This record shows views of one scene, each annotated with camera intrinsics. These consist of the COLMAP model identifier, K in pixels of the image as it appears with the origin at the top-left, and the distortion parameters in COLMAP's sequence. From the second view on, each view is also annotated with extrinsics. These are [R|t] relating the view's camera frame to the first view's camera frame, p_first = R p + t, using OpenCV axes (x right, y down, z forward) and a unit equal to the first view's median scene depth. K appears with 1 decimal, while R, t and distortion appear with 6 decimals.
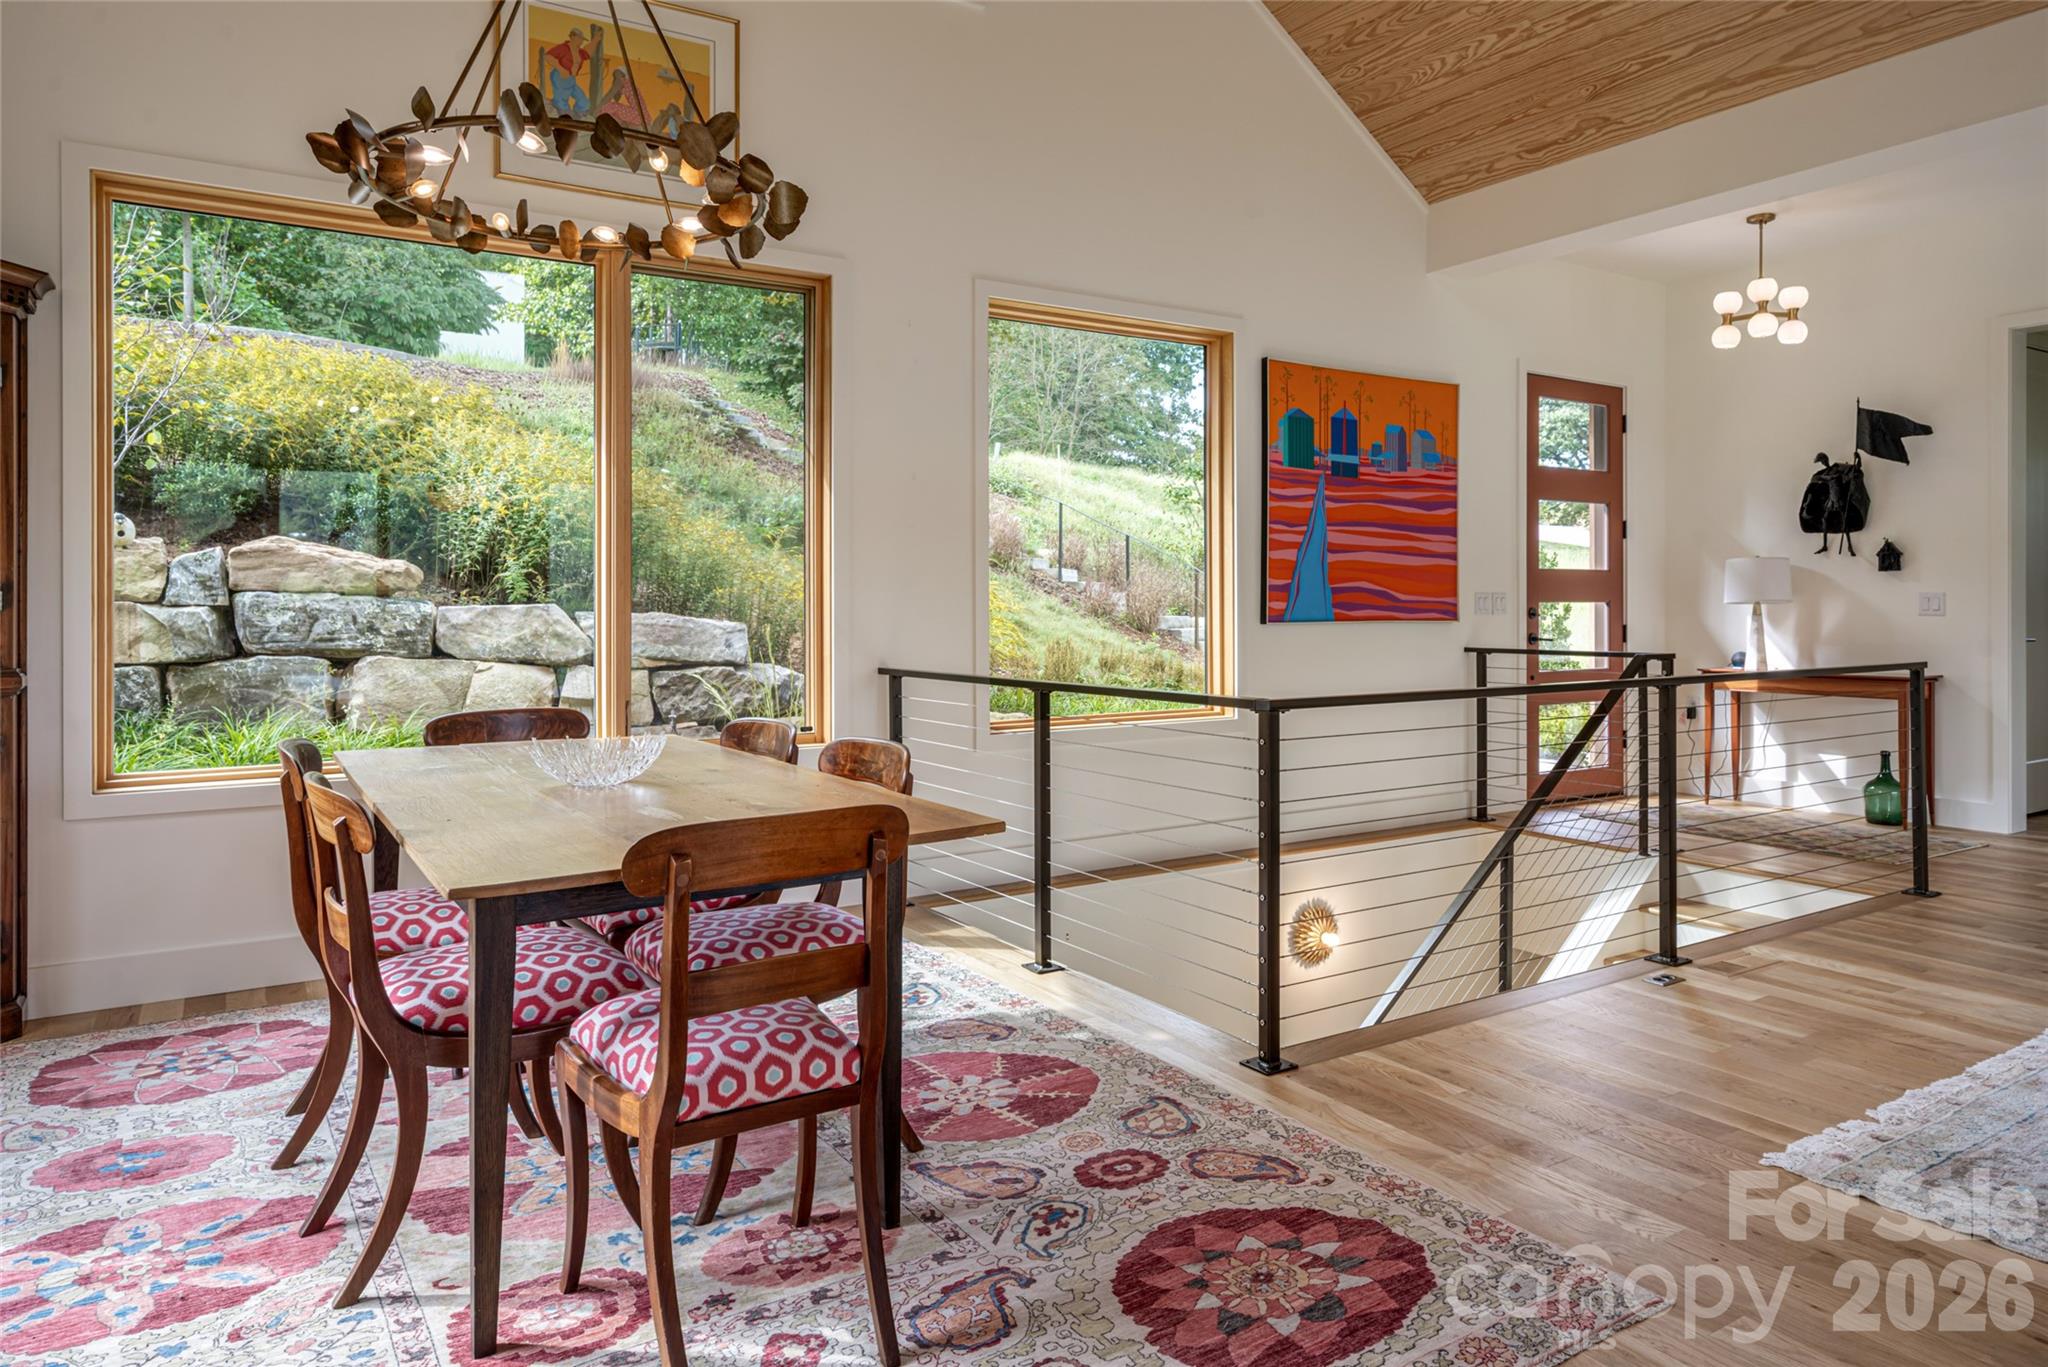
lens RADIAL K [[1289.8, 0, 1026.3], [0, 1289.8, 601.4], [0, 0, 1]] dist [0.005858, 0.000777]
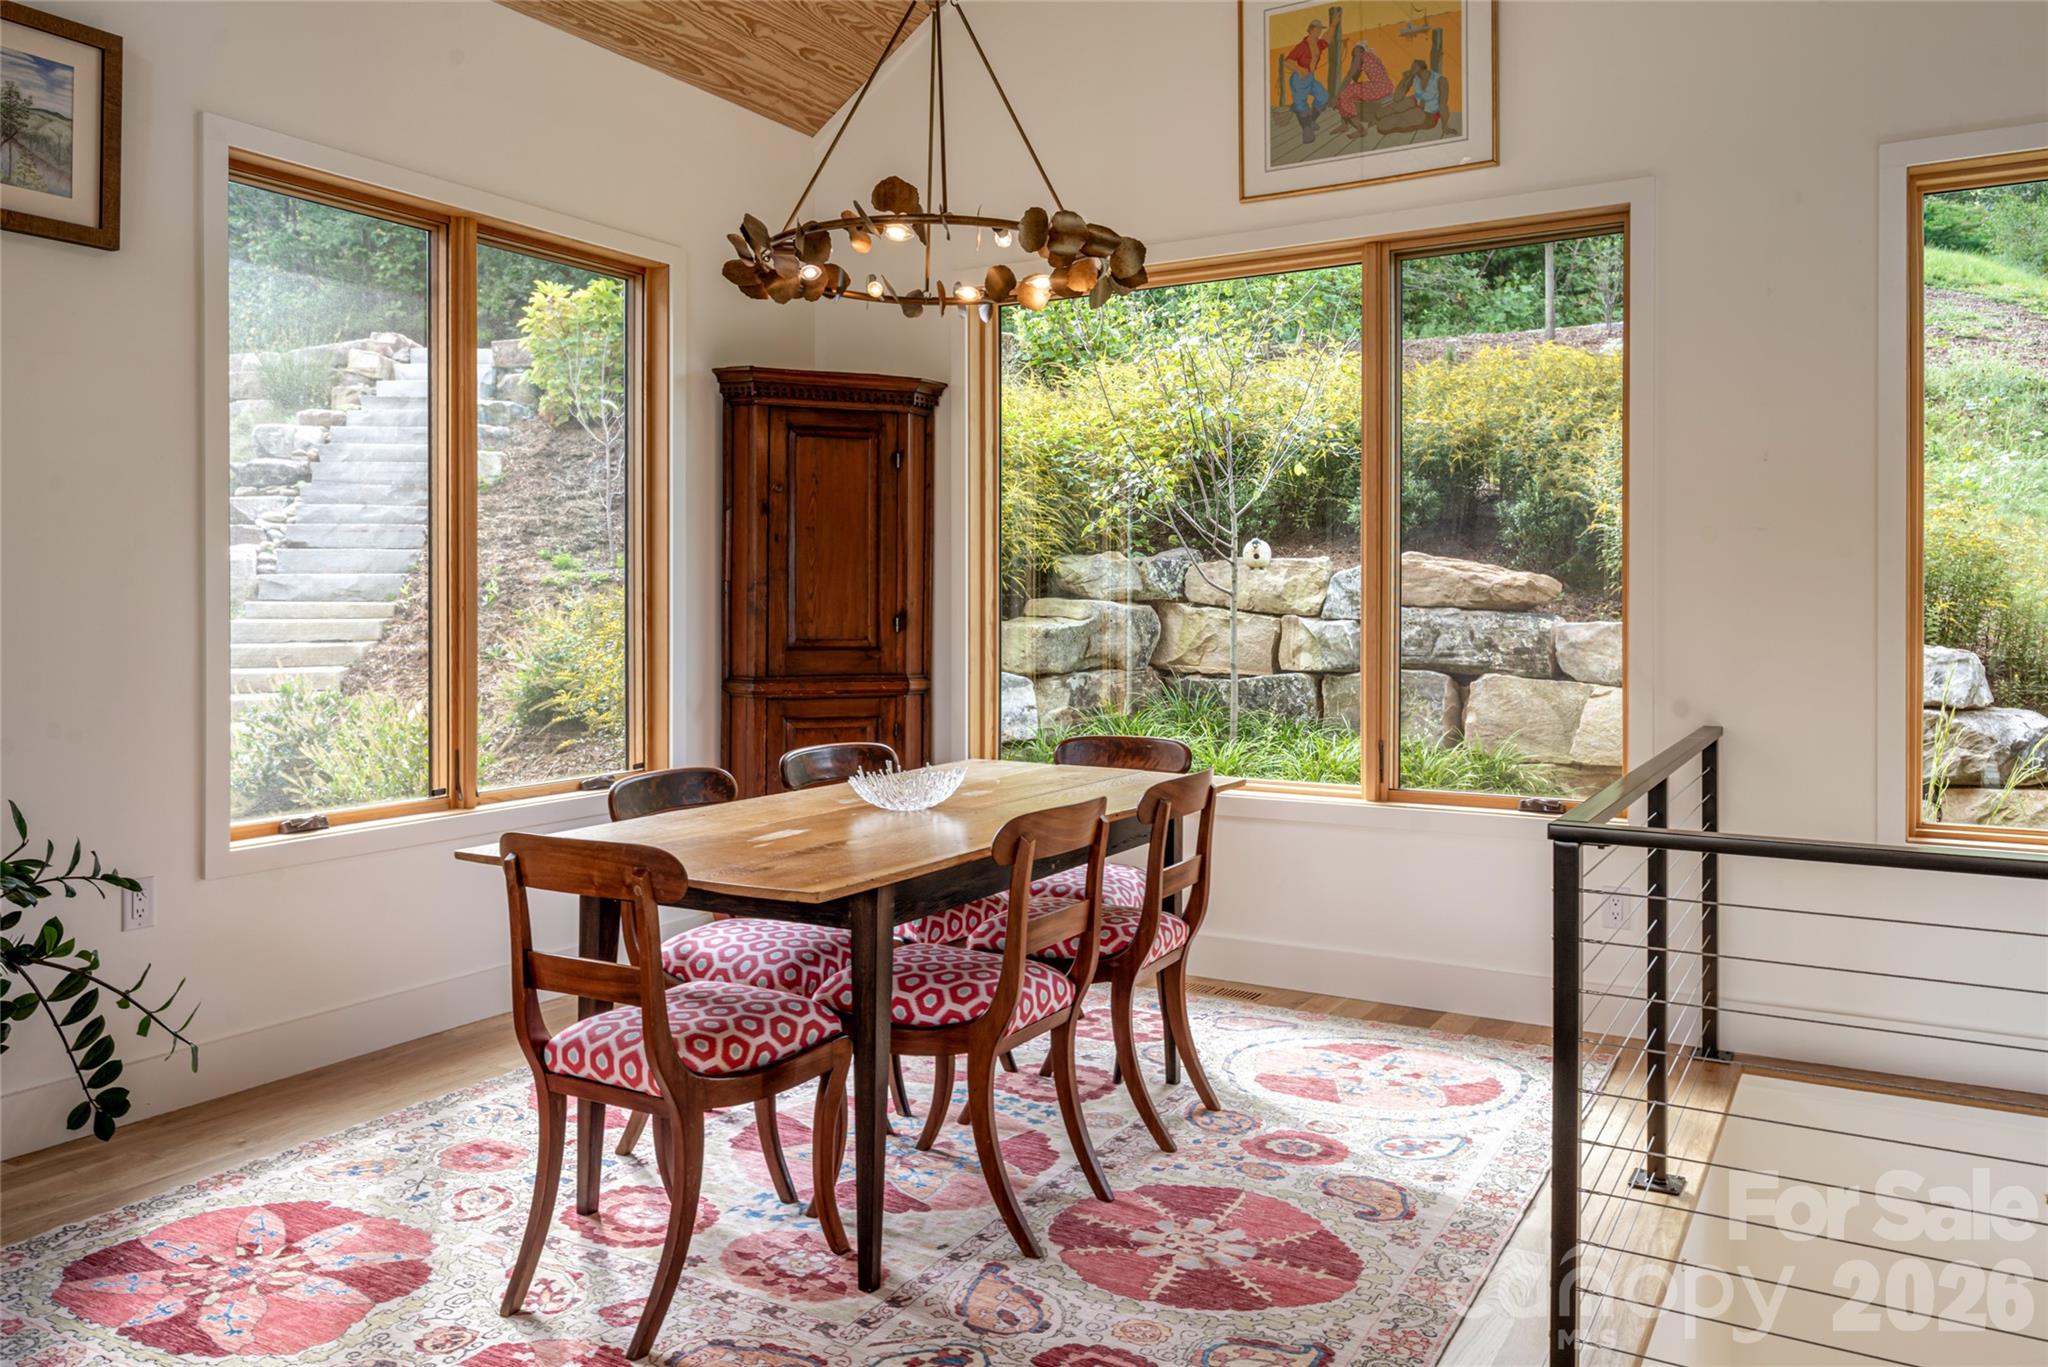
lens RADIAL K [[1472.4, 0, 1027.8], [0, 1472.4, 606.3], [0, 0, 1]] dist [-0.004925, -0.000206]
pose [[0.455285, 0.006005, -0.890326, 0.332526], [-0.000938, 0.999980, 0.006265, -0.015169], [0.890345, -0.002017, 0.455281, 0.211530]]
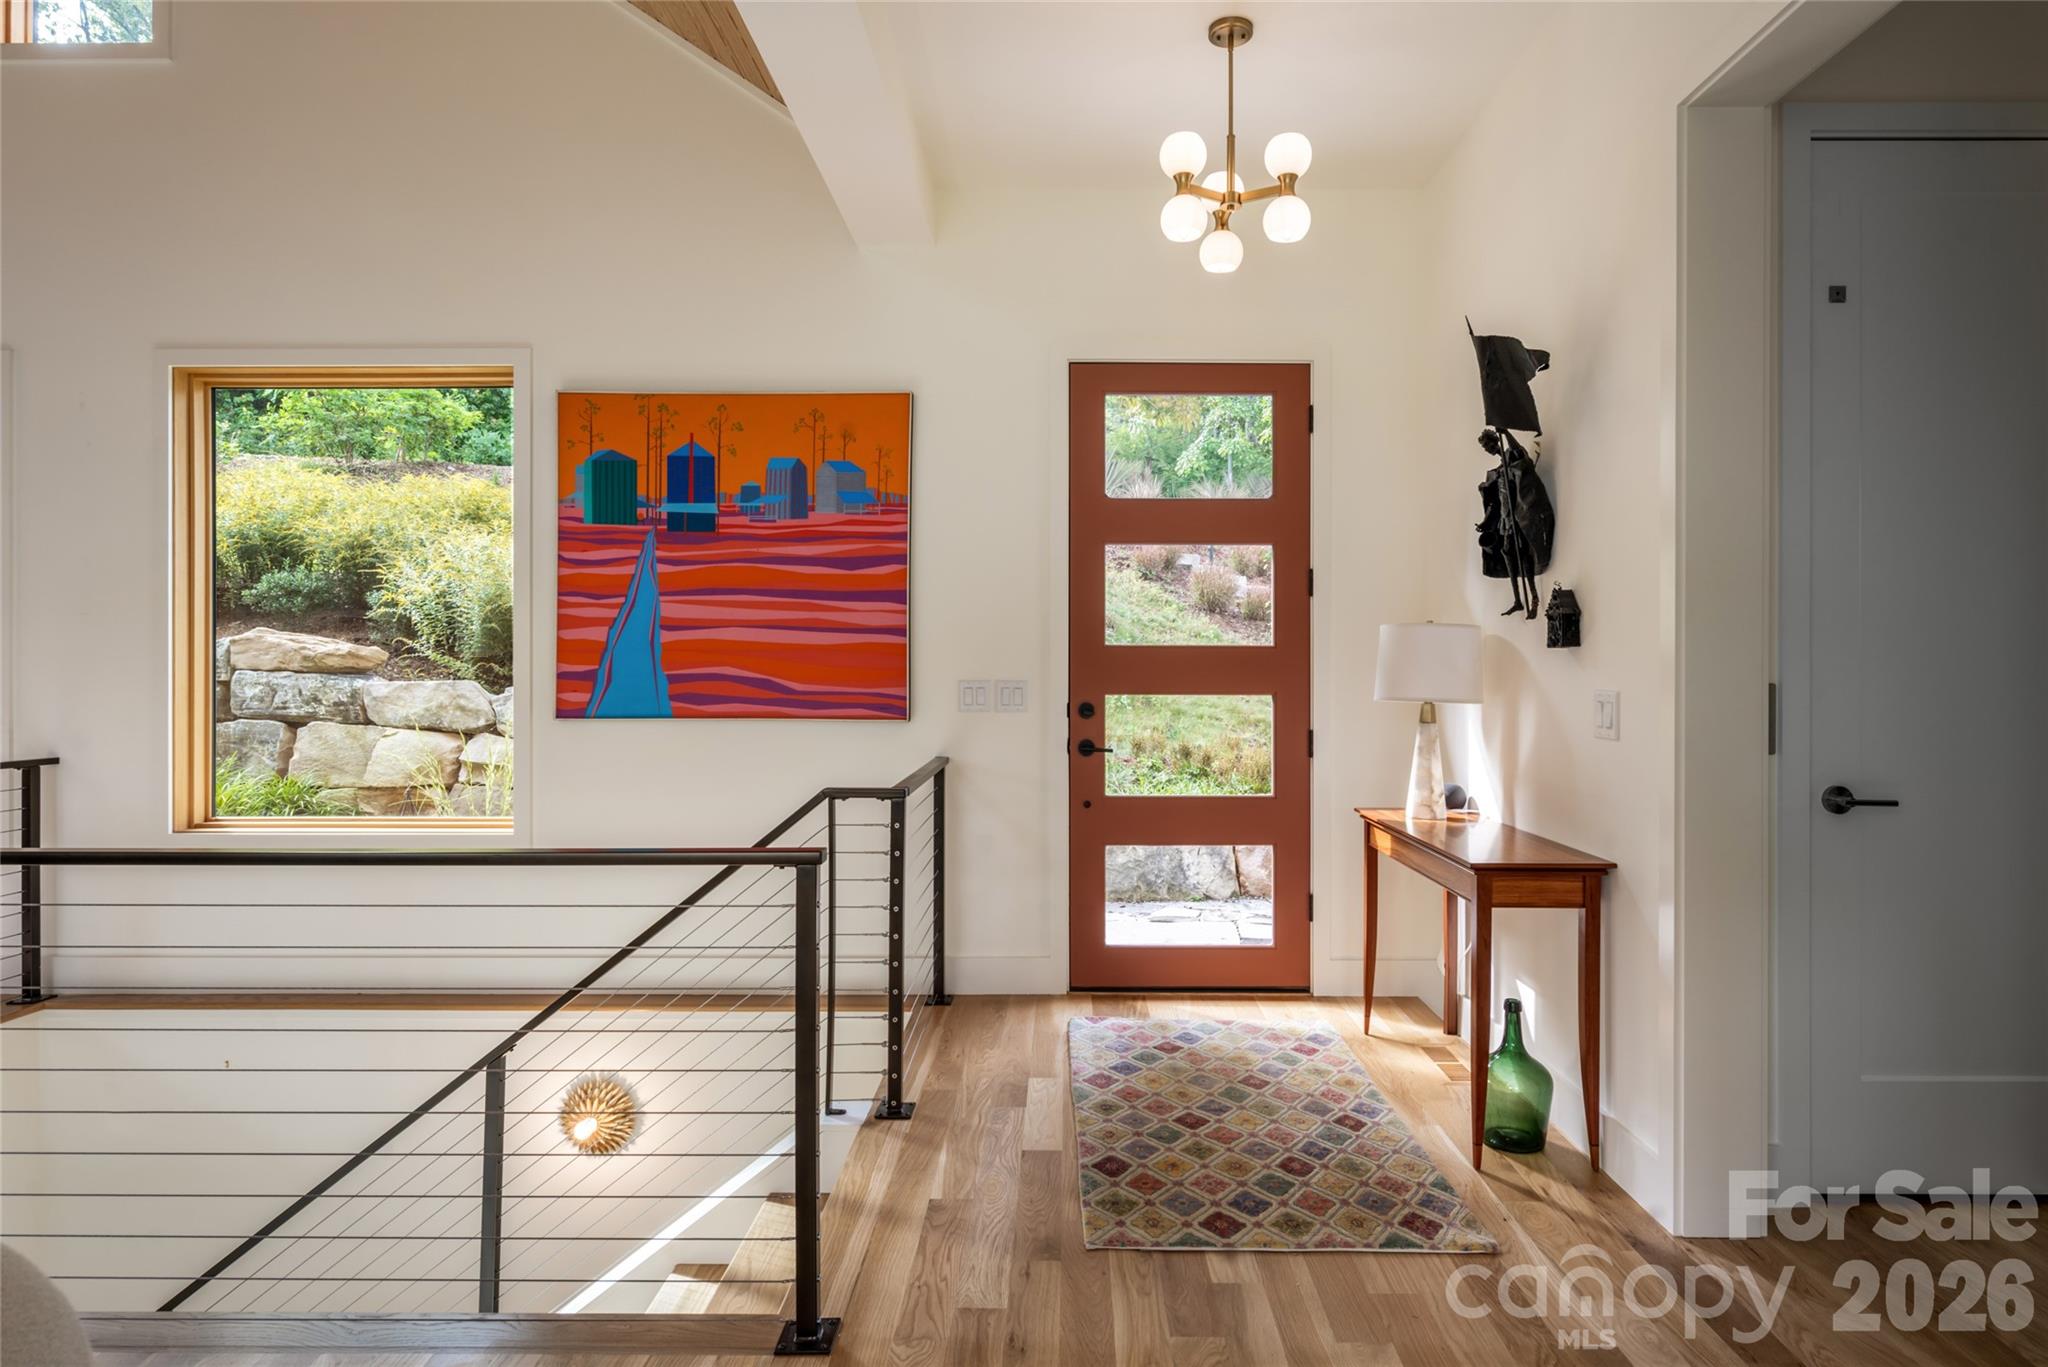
lens RADIAL K [[1099.2, 0, 1064.7], [0, 1099.2, 663.1], [0, 0, 1]] dist [-0.001682, -0.000234]
pose [[0.841570, 0.001433, -0.540146, 0.737798], [-0.002215, 0.999997, -0.000797, -0.016526], [0.540144, 0.001868, 0.841571, 0.529063]]
